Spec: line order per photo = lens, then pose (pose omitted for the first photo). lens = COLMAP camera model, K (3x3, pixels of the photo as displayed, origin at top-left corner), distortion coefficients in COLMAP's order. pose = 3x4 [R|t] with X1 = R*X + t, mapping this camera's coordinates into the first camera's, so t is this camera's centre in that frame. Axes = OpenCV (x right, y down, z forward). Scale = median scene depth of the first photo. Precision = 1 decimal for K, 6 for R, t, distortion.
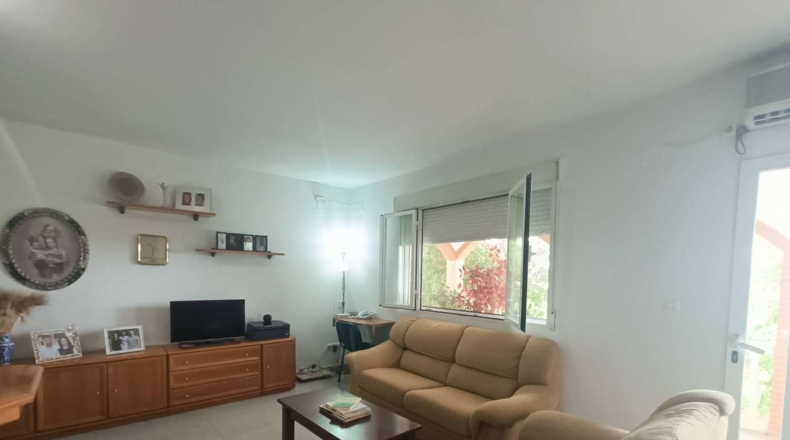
lens RADIAL K [[352.9, 0, 393.3], [0, 352.9, 295.4], [0, 0, 1]] dist [0.001987, 0.000157]
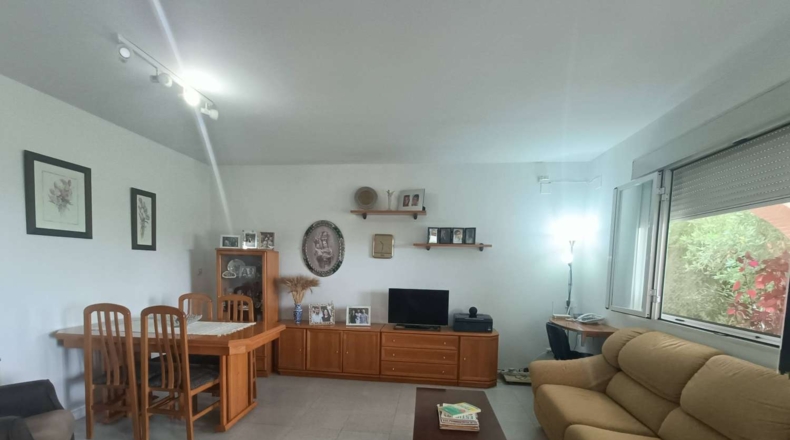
lens RADIAL K [[355.3, 0, 393.2], [0, 355.3, 295.3], [0, 0, 1]] dist [0.000537, 0.001021]
pose [[0.681340, 0.060351, -0.729475, 0.260685], [-0.052005, 0.998068, 0.033999, -0.001621], [0.730118, 0.014772, 0.683162, 0.181584]]
